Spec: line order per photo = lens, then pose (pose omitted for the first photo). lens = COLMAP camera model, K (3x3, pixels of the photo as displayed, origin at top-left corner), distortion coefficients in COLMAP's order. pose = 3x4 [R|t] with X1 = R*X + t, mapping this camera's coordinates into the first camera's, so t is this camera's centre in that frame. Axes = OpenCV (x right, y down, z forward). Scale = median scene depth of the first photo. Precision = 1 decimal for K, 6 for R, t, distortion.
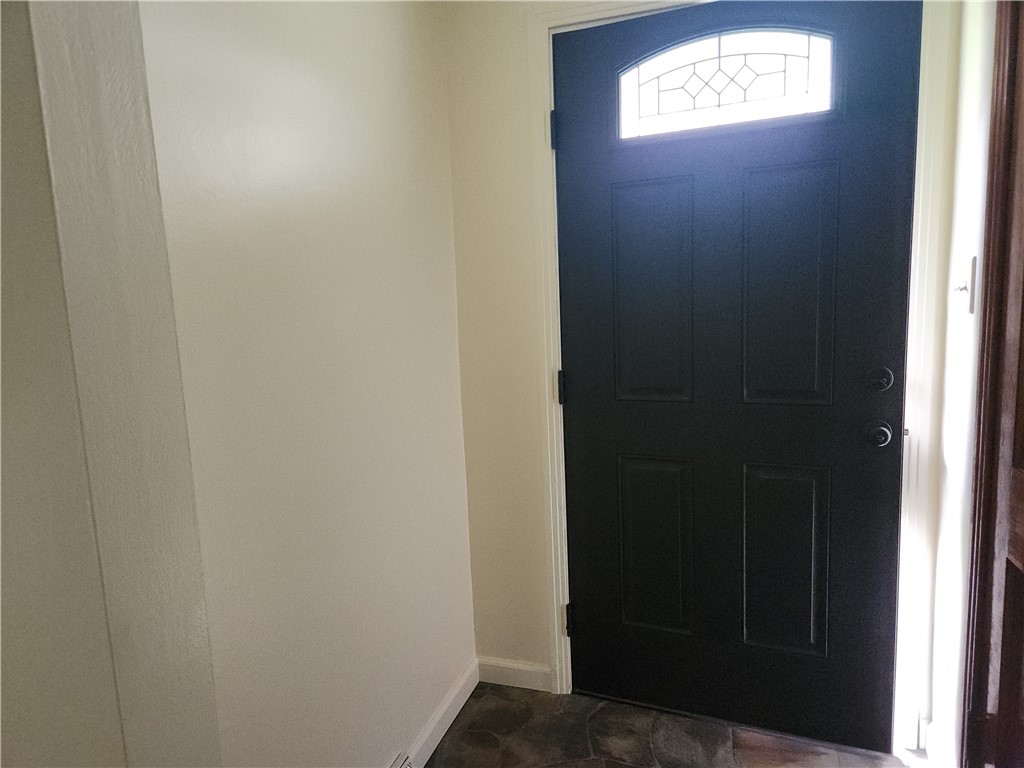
lens RADIAL K [[679.7, 0, 511.3], [0, 679.7, 379.8], [0, 0, 1]] dist [-0.015432, -0.017909]
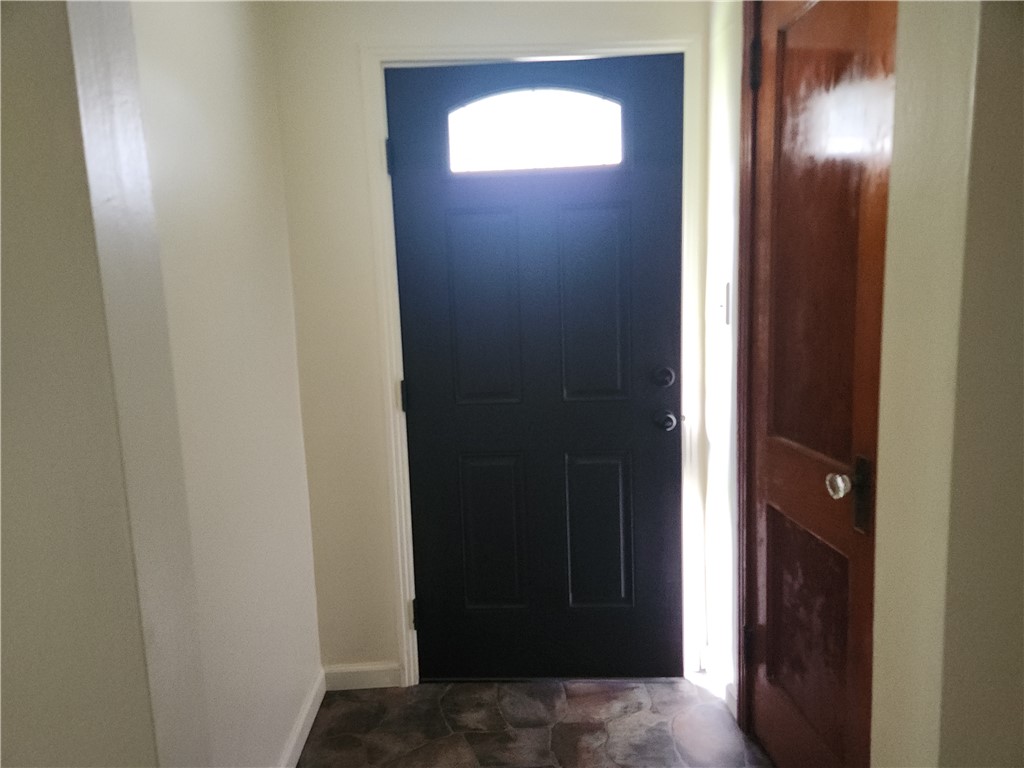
lens RADIAL K [[679.7, 0, 509.2], [0, 679.7, 385.7], [0, 0, 1]] dist [-0.015432, -0.017909]
pose [[0.923182, -0.035133, 0.382753, -0.184561], [0.043428, 0.998971, -0.013050, 0.016258], [-0.381901, 0.028670, 0.923758, -0.056380]]
